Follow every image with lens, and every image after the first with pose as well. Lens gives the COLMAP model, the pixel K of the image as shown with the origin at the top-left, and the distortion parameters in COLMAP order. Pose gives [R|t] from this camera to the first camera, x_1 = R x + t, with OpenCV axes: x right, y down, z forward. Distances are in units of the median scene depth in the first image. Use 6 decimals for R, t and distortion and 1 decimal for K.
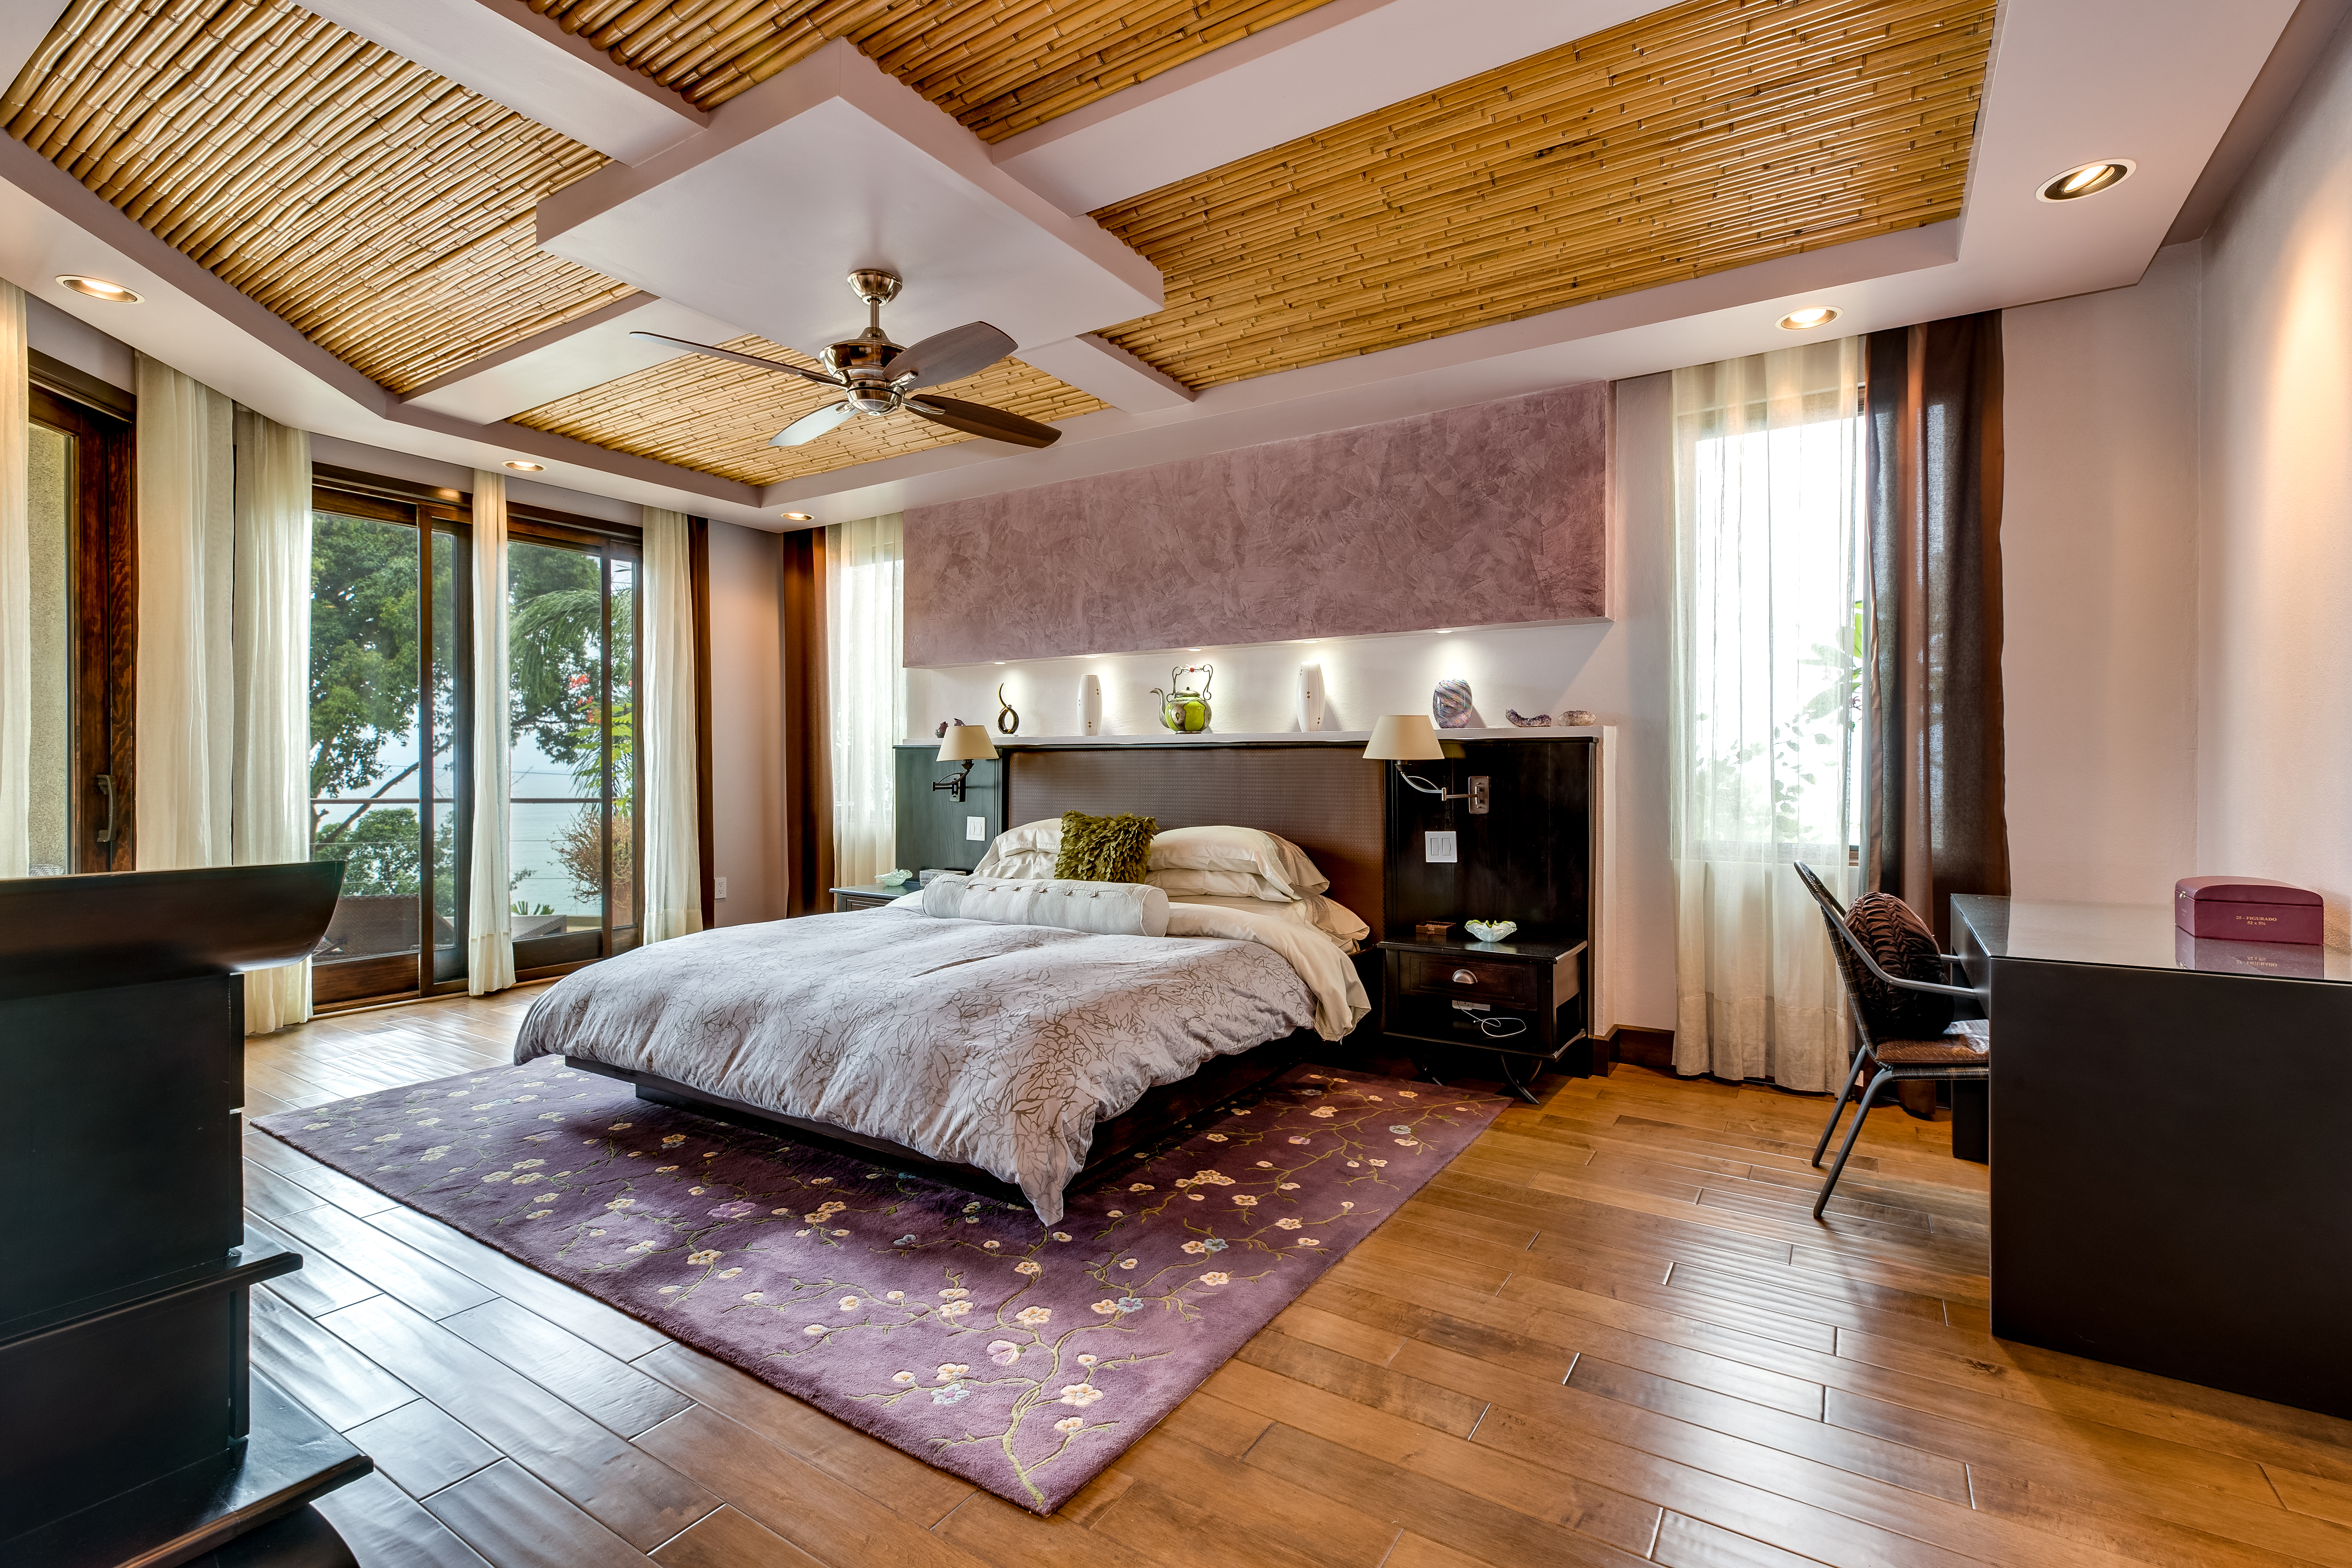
lens RADIAL K [[1079.1, 0, 1173.5], [0, 1079.1, 773.5], [0, 0, 1]] dist [0.004924, -0.000173]
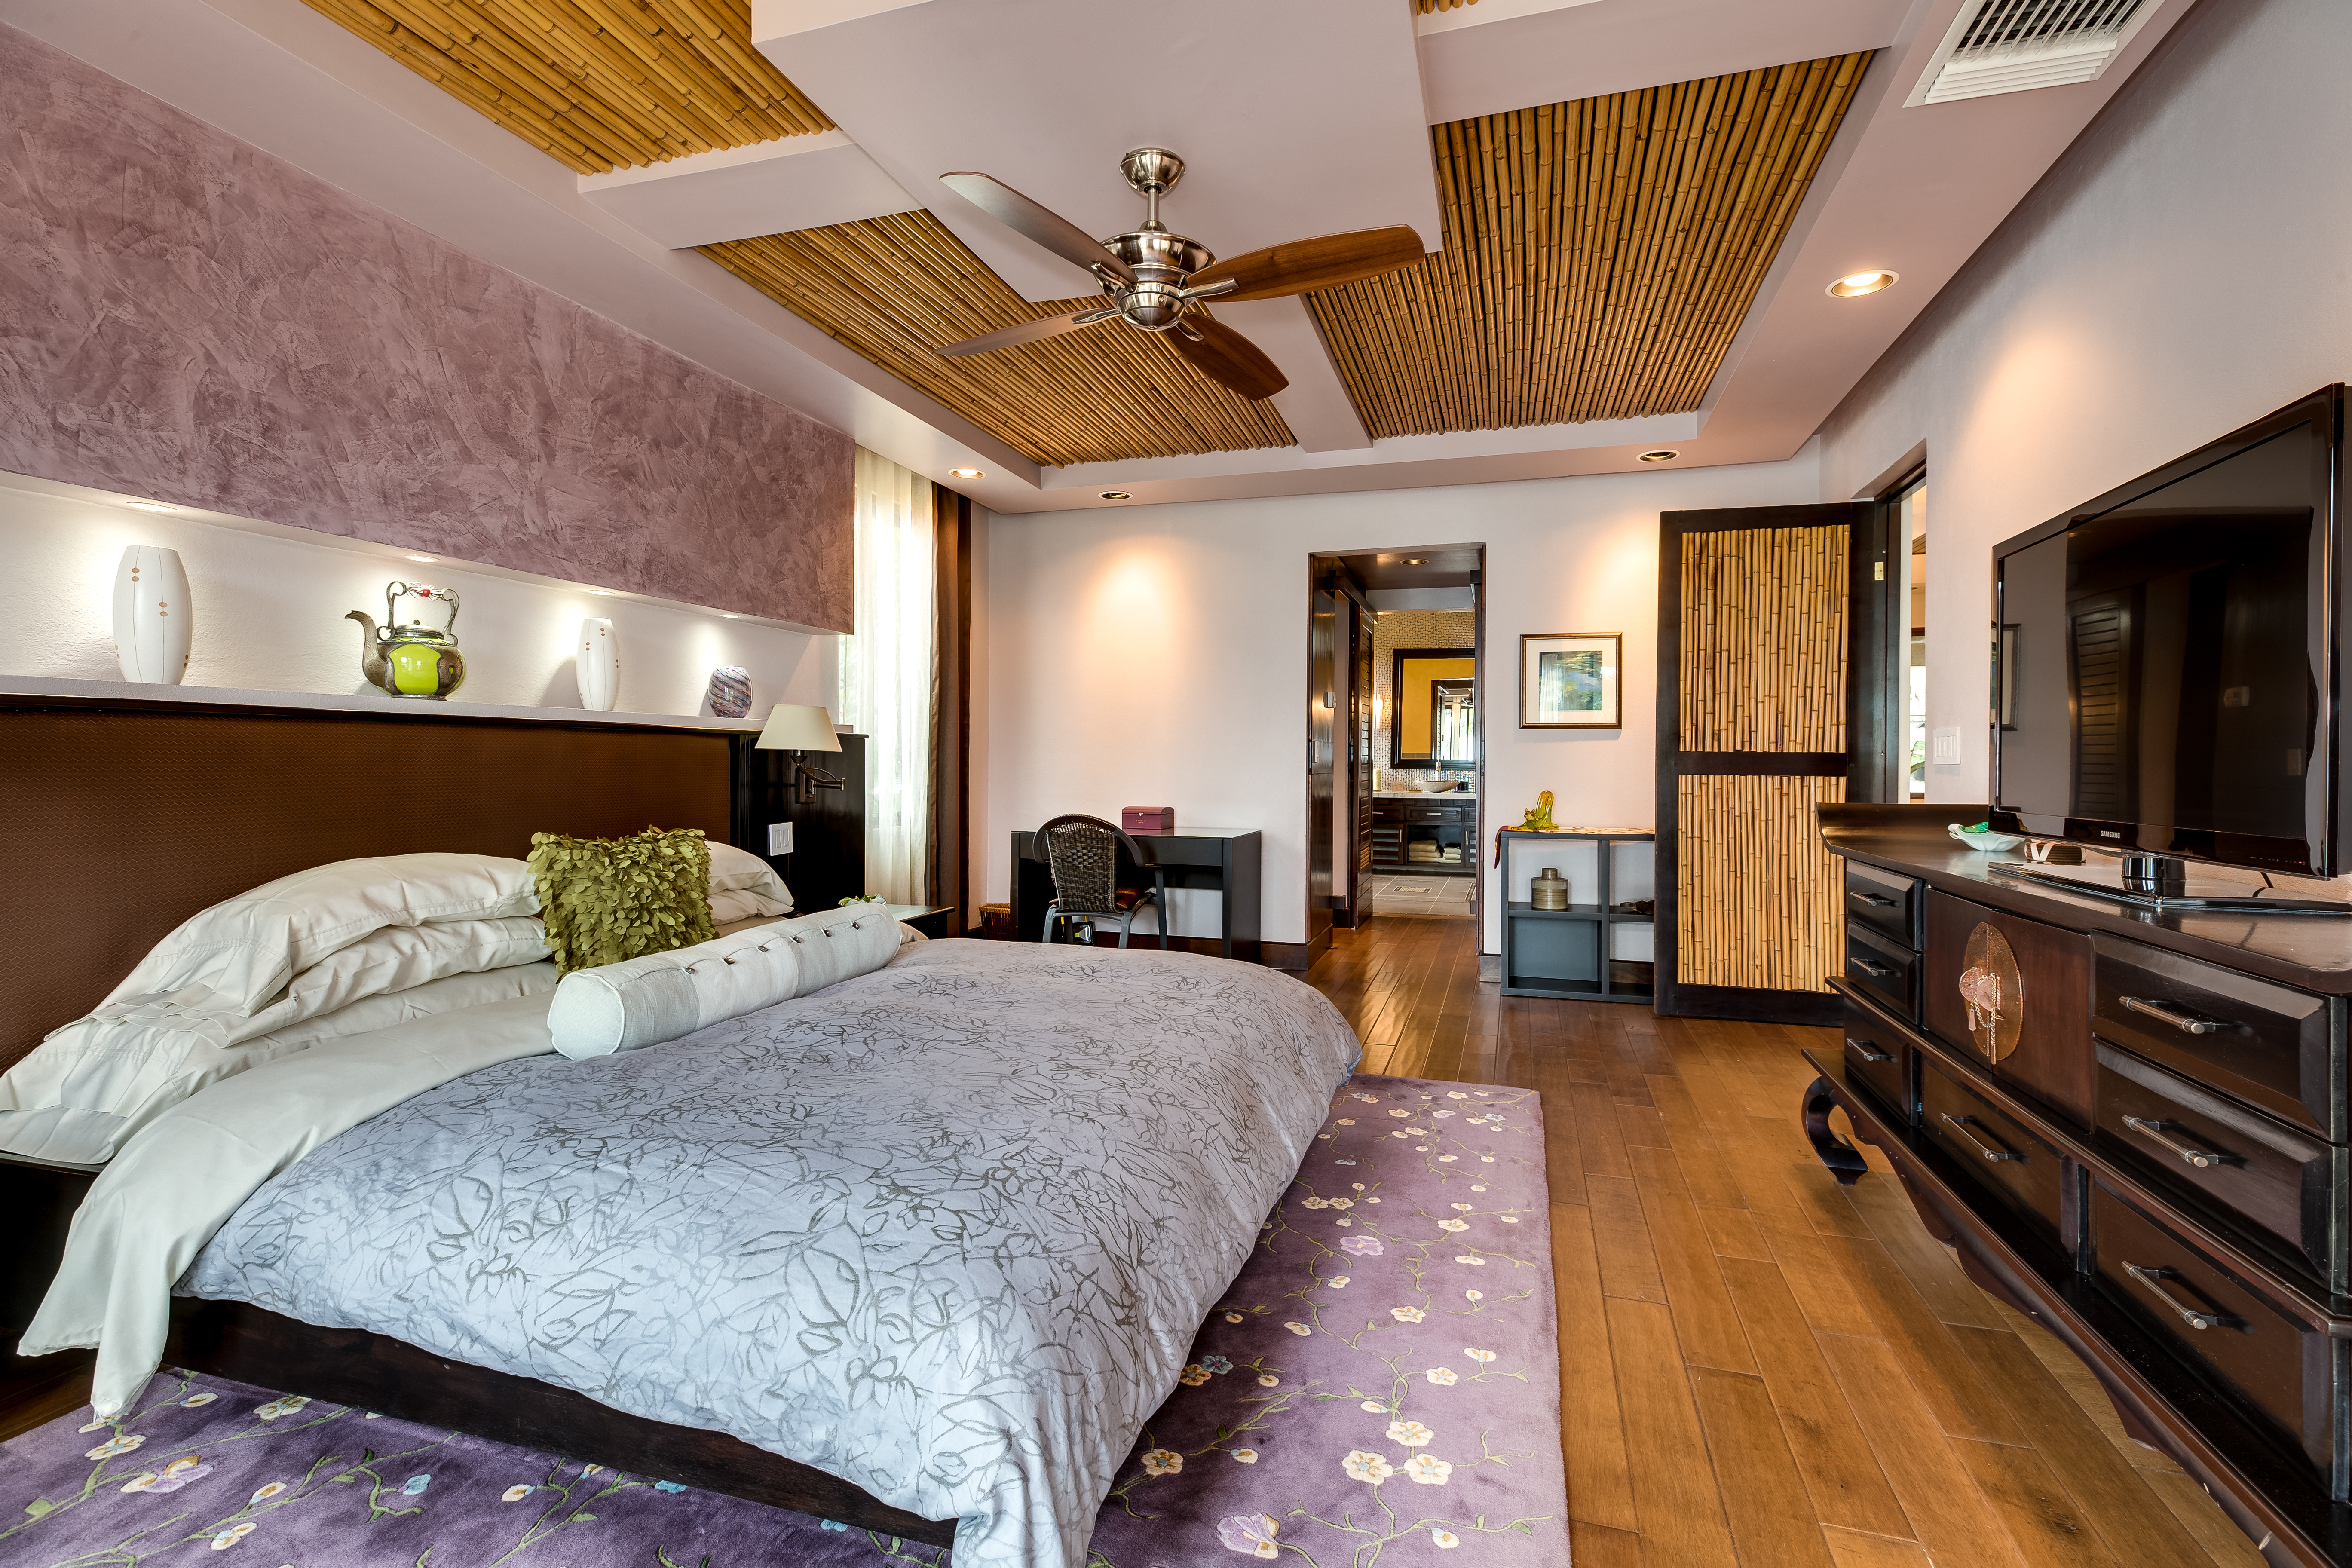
lens RADIAL K [[1105.4, 0, 1176.1], [0, 1105.4, 776.4], [0, 0, 1]] dist [-0.002185, 0.000357]
pose [[-0.288995, -0.014816, 0.957216, -0.762085], [-0.002205, 0.999888, 0.014811, -0.005175], [-0.957328, 0.002170, -0.288995, 0.863493]]
